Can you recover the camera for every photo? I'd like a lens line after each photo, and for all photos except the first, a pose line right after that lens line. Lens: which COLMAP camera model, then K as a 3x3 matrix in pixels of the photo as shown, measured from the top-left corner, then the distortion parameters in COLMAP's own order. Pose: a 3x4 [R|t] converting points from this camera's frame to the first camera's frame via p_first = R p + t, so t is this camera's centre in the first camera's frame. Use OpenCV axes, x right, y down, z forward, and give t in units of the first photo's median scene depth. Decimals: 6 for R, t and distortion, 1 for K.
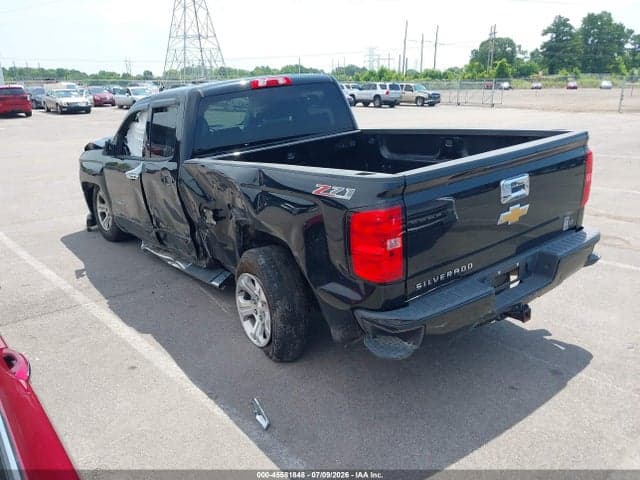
lens RADIAL K [[515.8, 0, 314.8], [0, 515.8, 254.1], [0, 0, 1]] dist [0.015203, -0.025185]
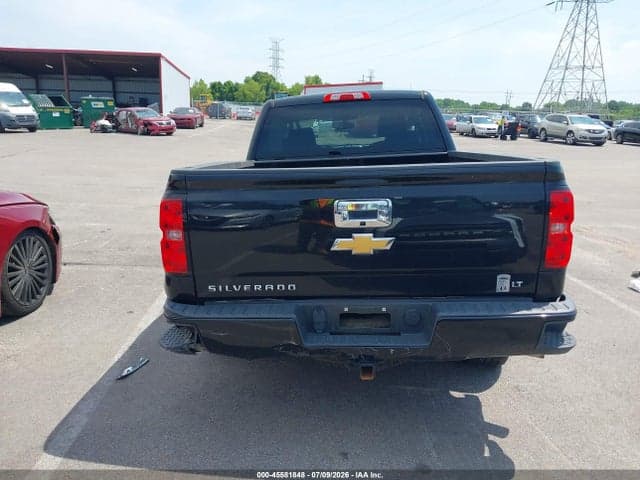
lens RADIAL K [[515.8, 0, 305.9], [0, 515.8, 246.8], [0, 0, 1]] dist [0.015203, -0.025185]
pose [[0.763841, 0.195807, -0.614984, 0.101979], [-0.237167, 0.971358, 0.014701, -0.007795], [0.600248, 0.134625, 0.788402, 0.035551]]
